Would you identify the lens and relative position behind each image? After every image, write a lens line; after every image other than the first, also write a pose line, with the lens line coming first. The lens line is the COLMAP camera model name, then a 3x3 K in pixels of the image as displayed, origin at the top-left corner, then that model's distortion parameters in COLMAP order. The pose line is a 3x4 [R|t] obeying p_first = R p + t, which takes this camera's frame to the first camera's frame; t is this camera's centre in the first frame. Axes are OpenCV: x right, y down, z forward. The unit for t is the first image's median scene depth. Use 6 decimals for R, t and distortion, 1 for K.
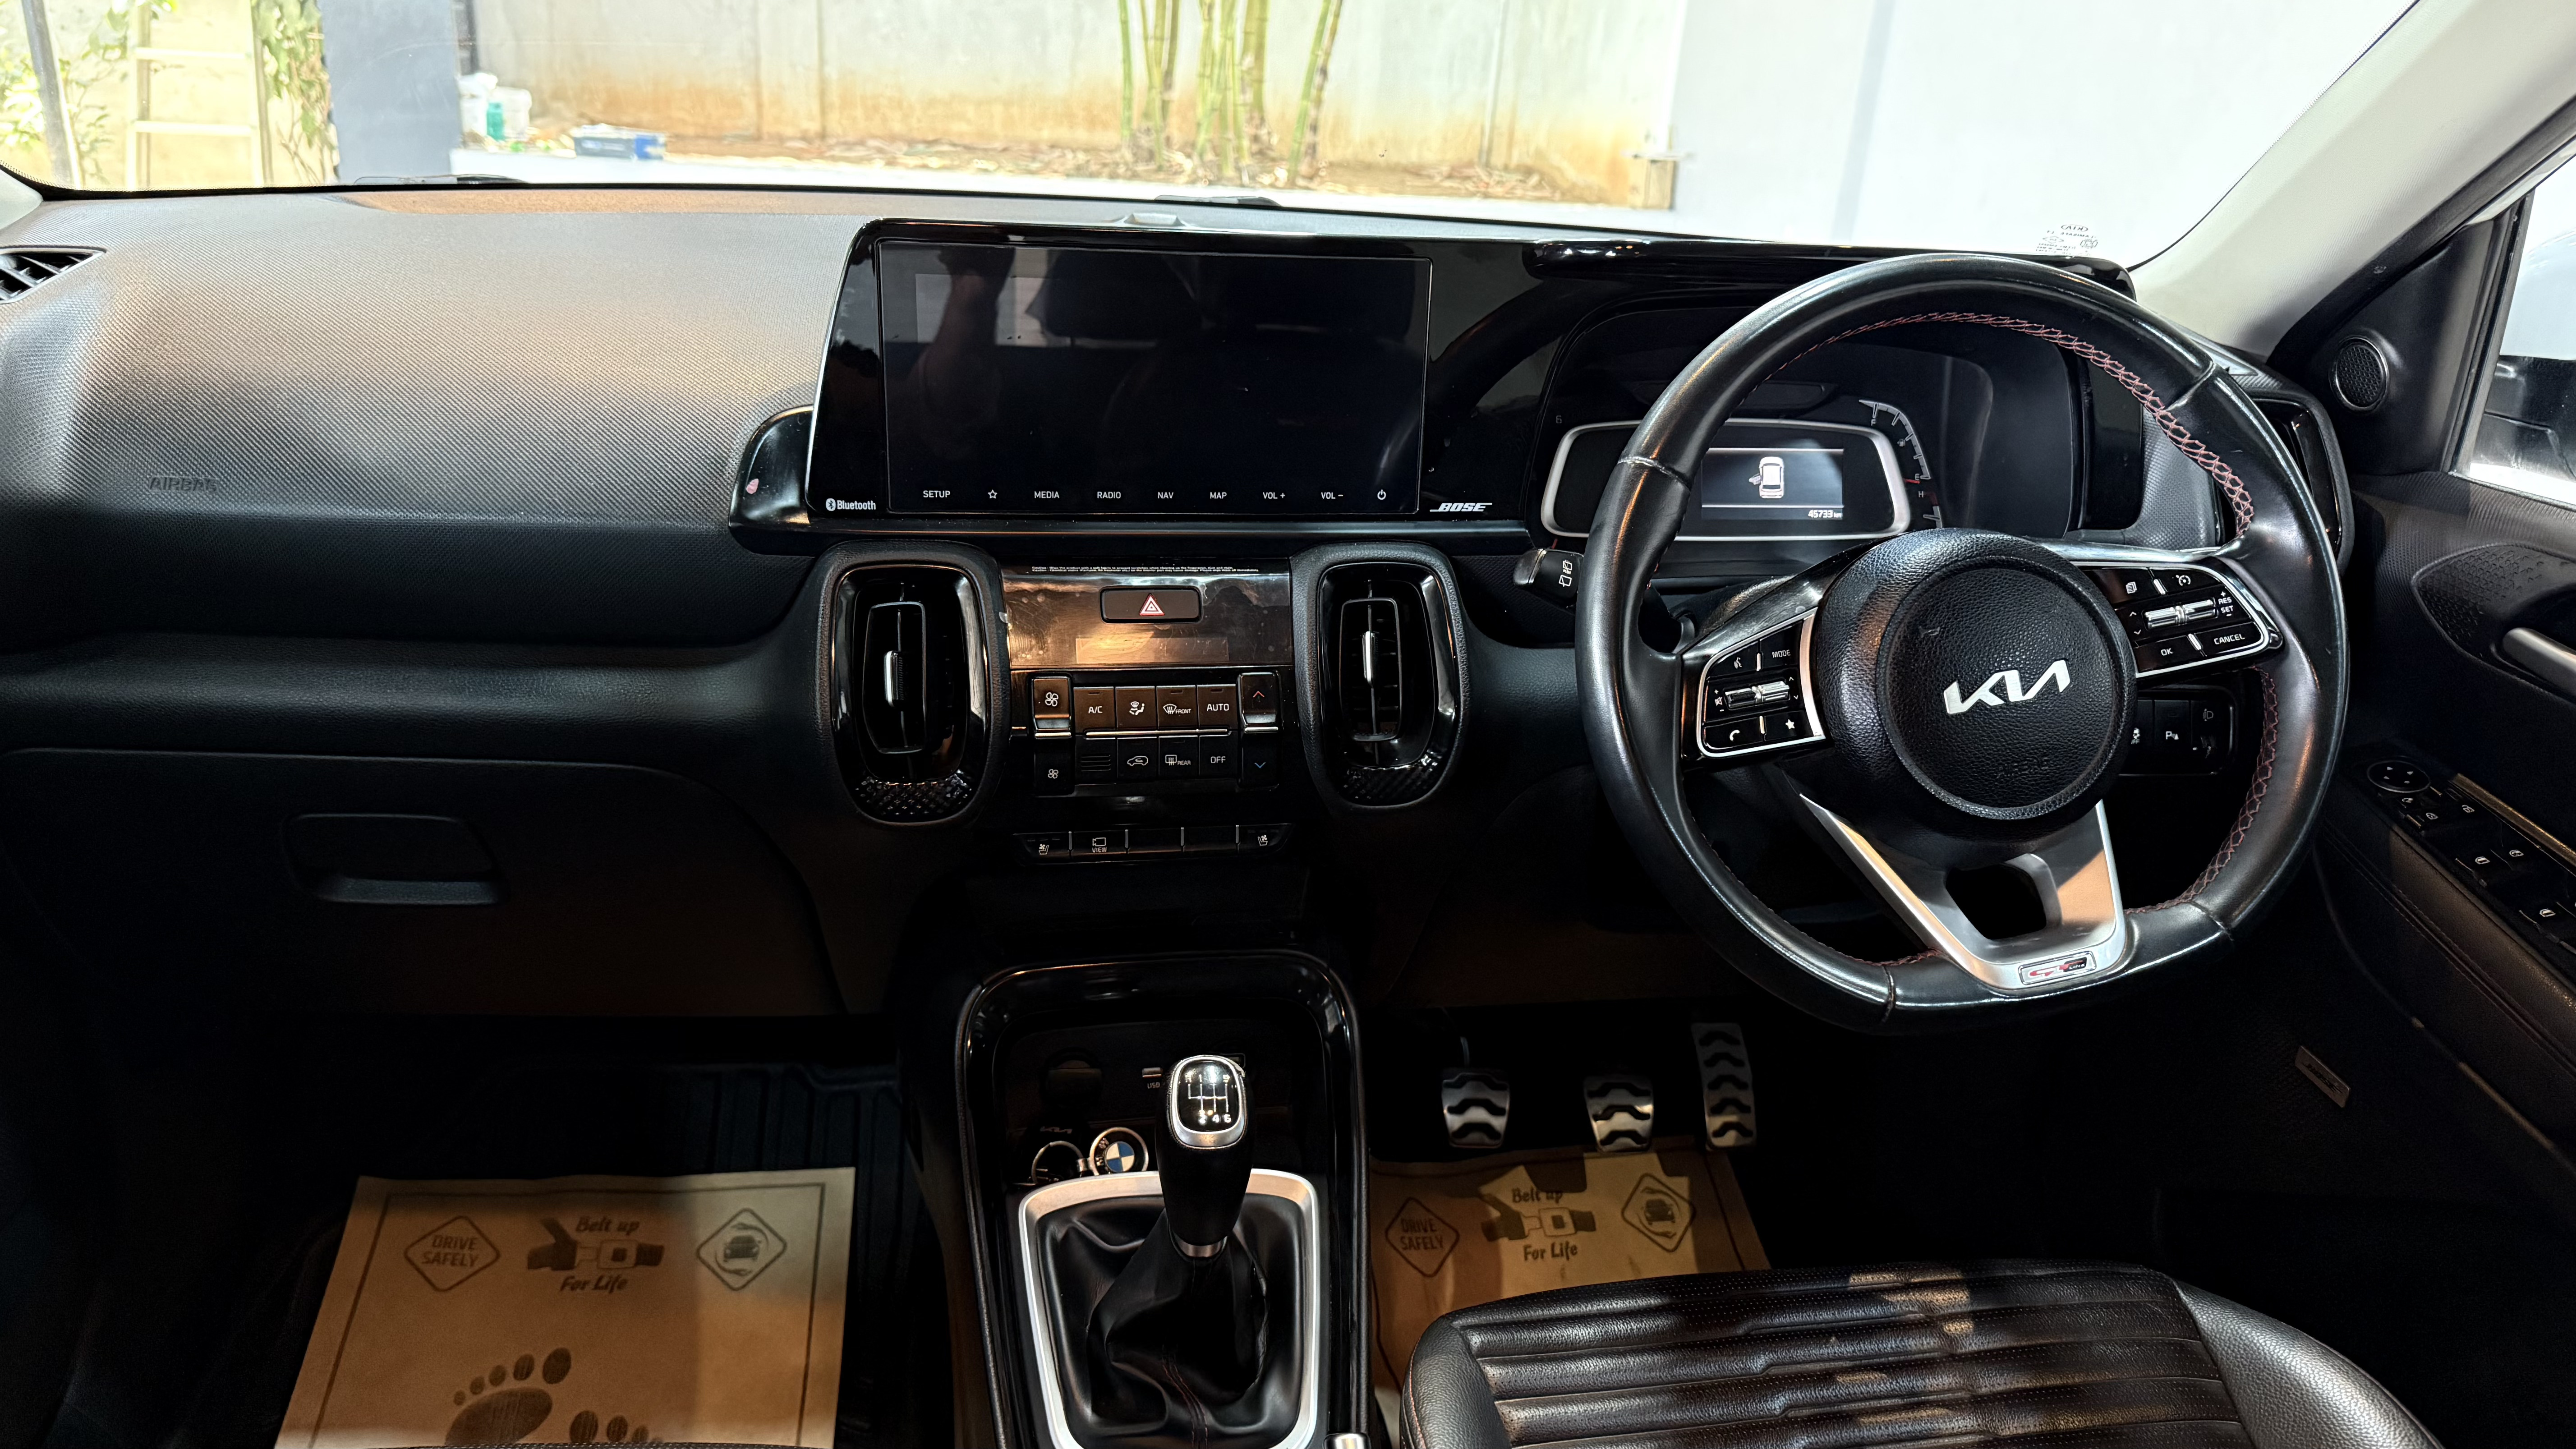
lens RADIAL K [[1773.0, 0, 1288.4], [0, 1773.0, 731.5], [0, 0, 1]] dist [0.030851, 0.001154]
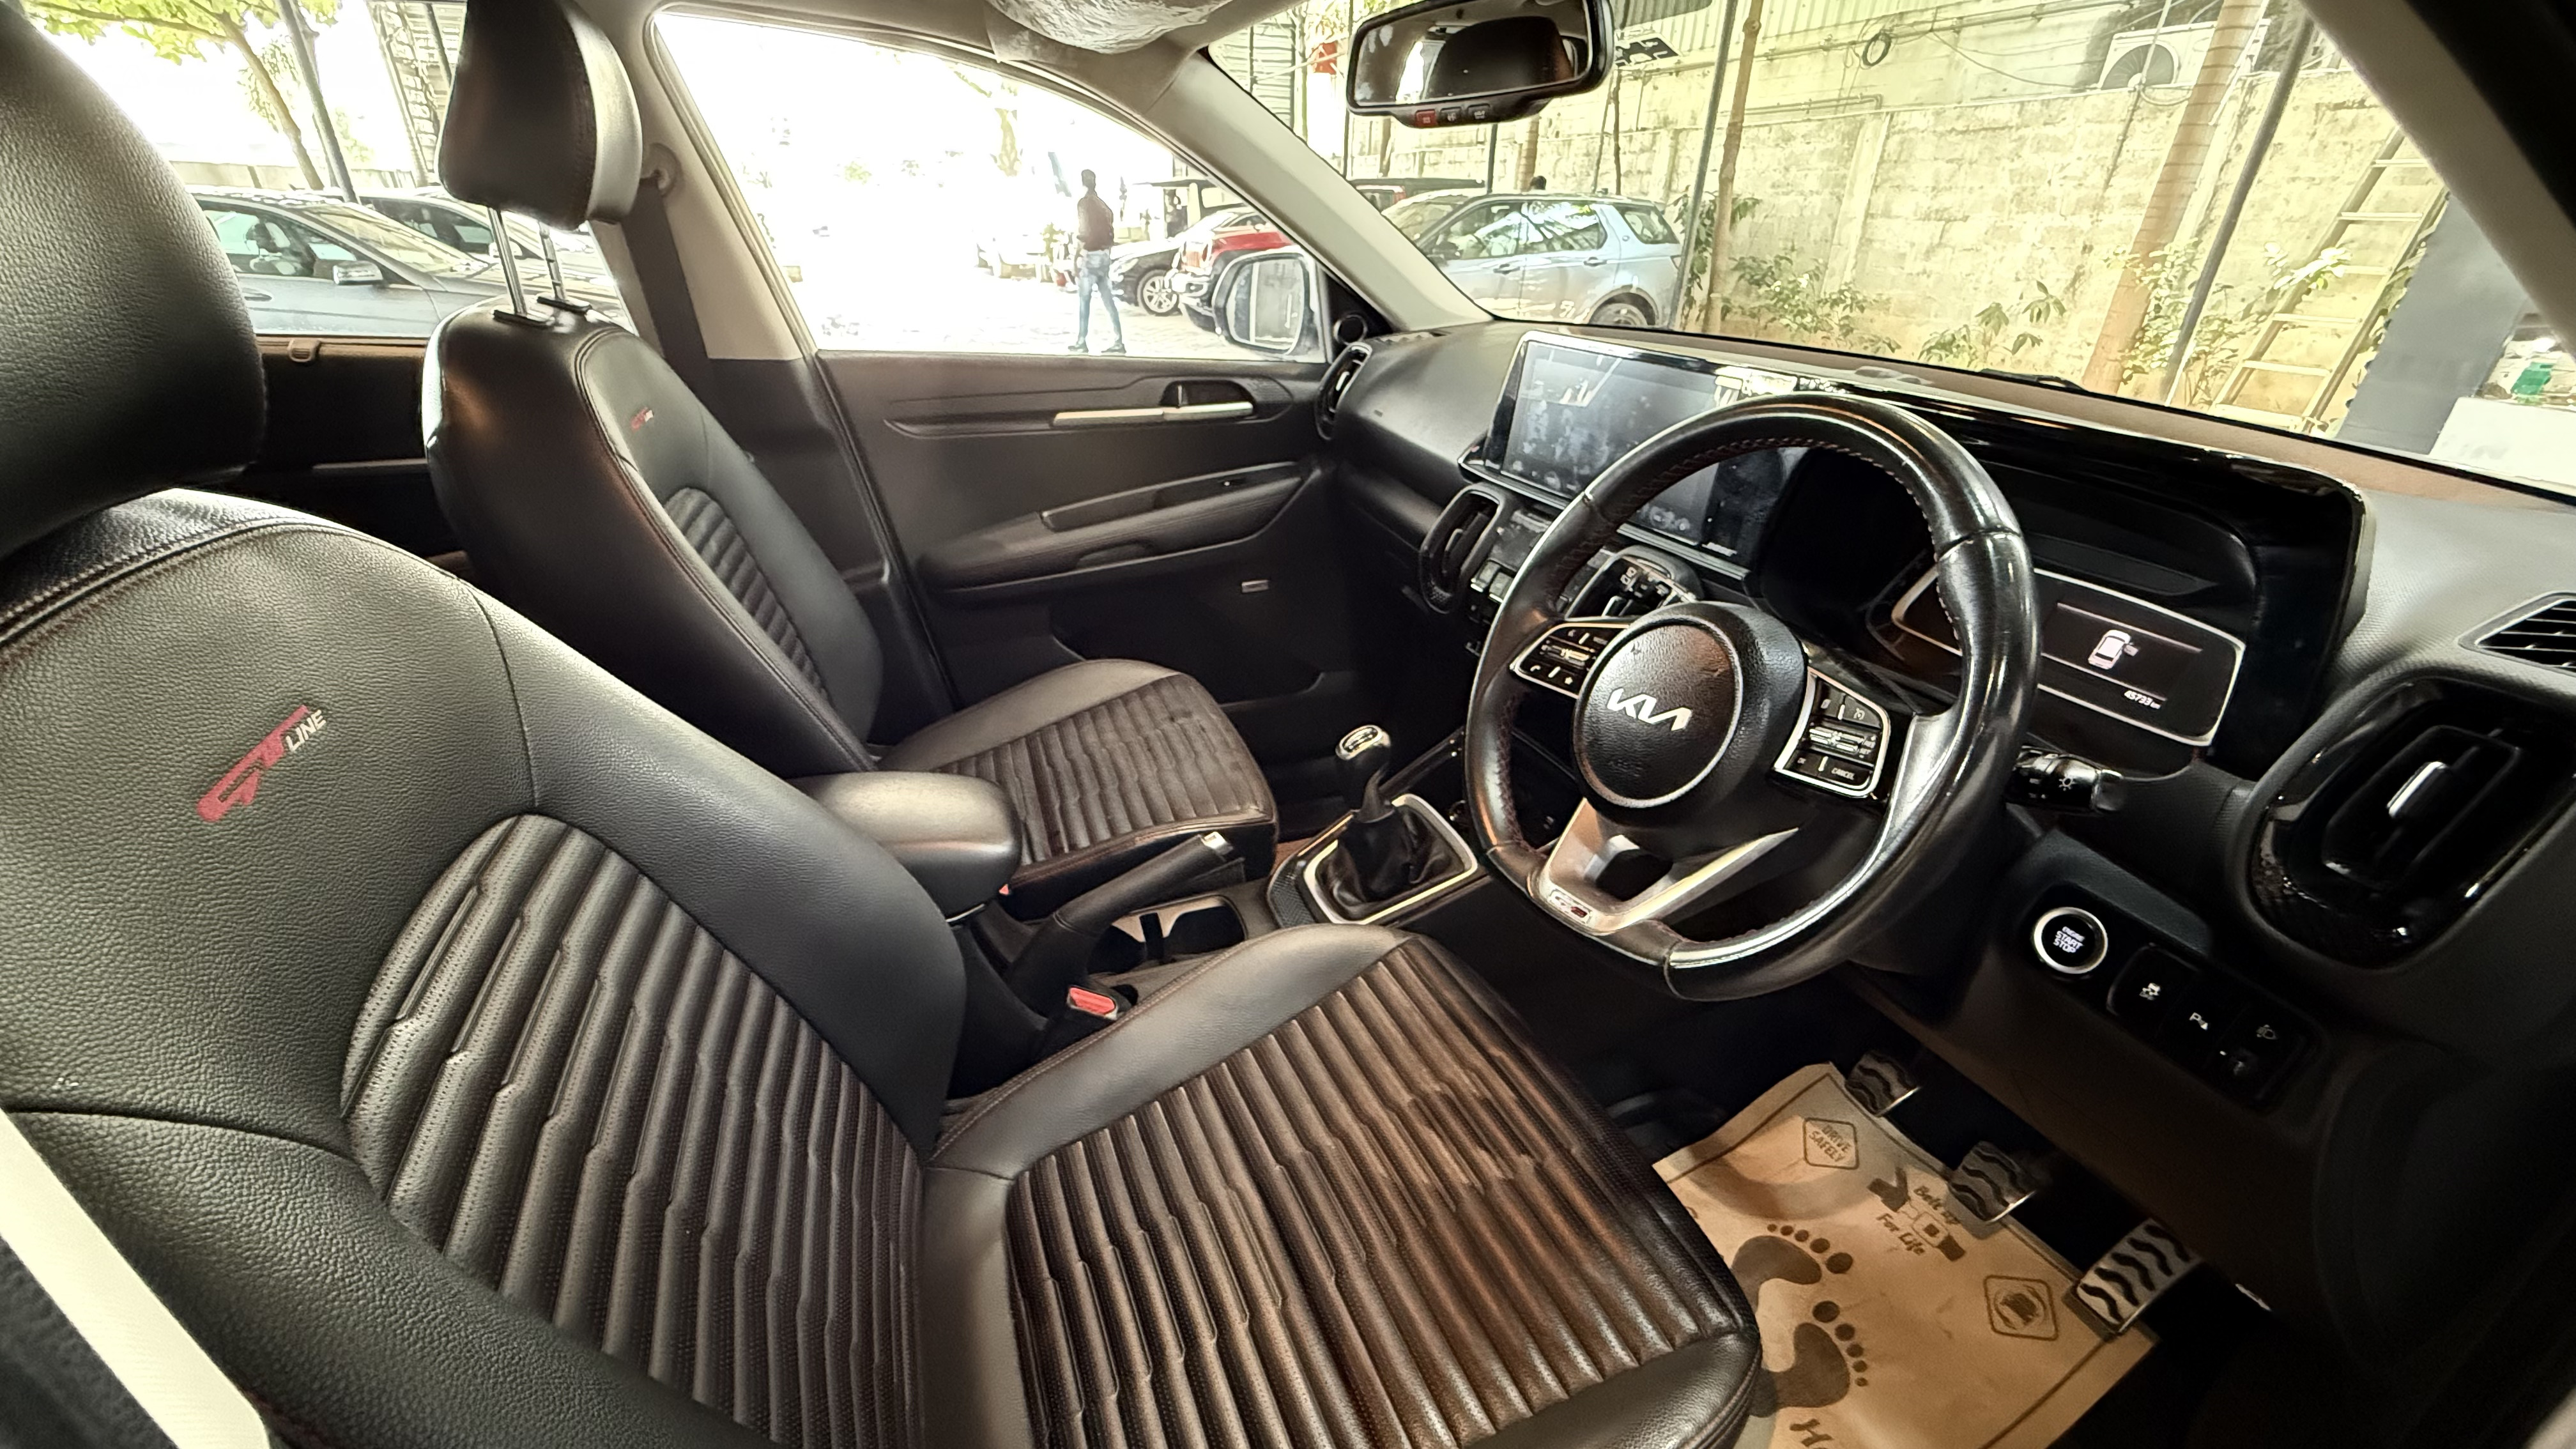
lens RADIAL K [[994.6, 0, 1283.9], [0, 994.6, 728.8], [0, 0, 1]] dist [0.003287, 0.000266]
pose [[0.251459, 0.412015, -0.875792, 0.828595], [-0.380428, 0.874113, 0.301996, -0.111133], [0.889968, 0.257237, 0.376545, 0.408771]]
